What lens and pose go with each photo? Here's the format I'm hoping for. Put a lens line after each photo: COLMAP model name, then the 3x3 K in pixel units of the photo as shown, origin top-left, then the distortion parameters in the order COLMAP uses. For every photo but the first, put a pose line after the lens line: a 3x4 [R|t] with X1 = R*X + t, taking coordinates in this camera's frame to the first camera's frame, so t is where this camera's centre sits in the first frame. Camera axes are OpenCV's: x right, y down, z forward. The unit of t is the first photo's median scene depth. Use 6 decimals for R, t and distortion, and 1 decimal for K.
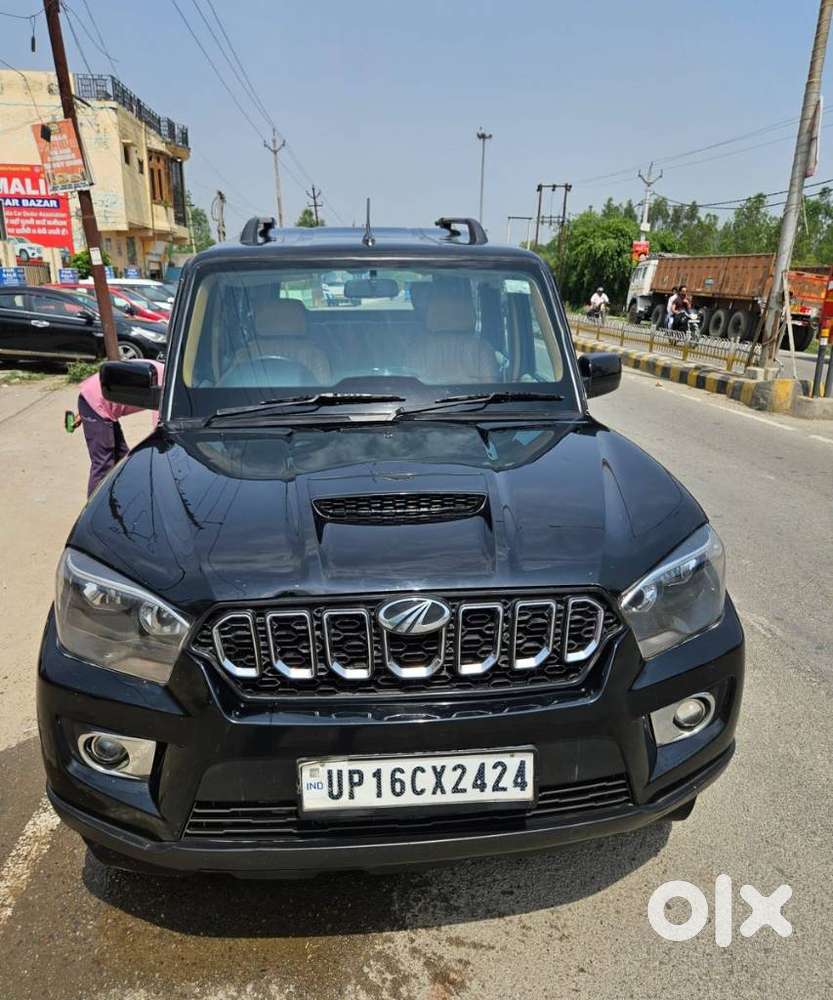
lens RADIAL K [[747.7, 0, 416.5], [0, 747.7, 500.0], [0, 0, 1]] dist [0.055361, -0.036961]
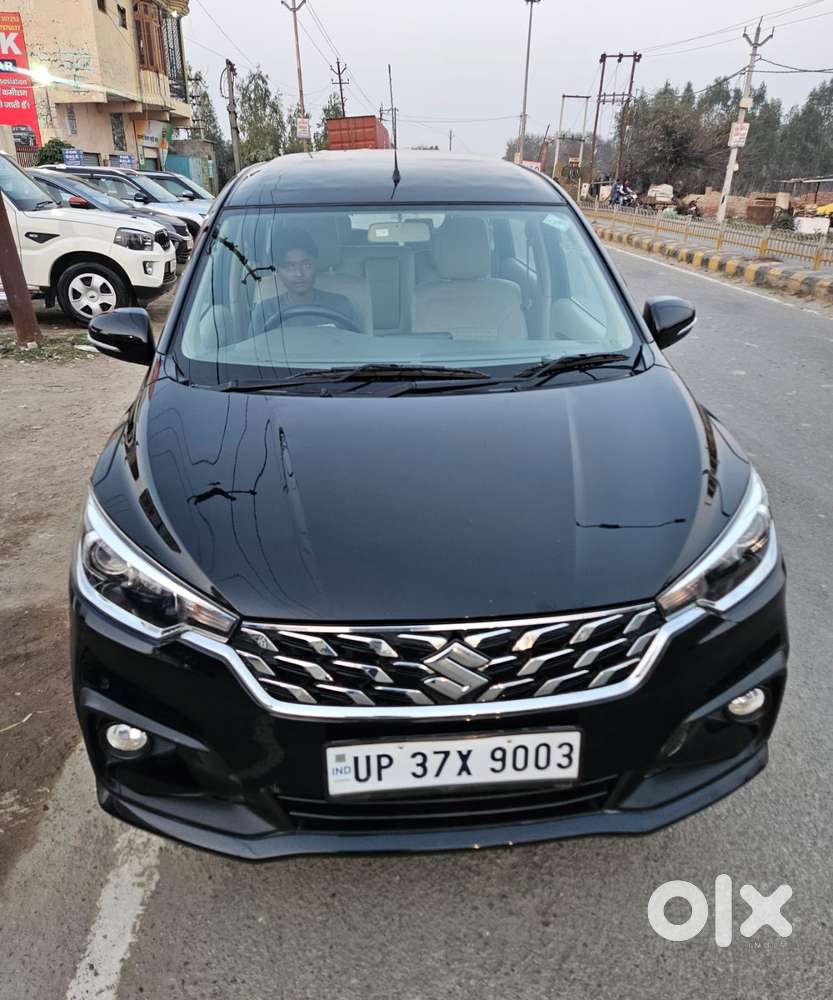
lens RADIAL K [[732.7, 0, 400.3], [0, 732.7, 498.5], [0, 0, 1]] dist [0.050509, -0.043352]
pose [[0.998704, 0.022234, -0.045772, -0.028146], [-0.016143, 0.991463, 0.129386, -0.046766], [0.048258, -0.128480, 0.990537, 0.171746]]
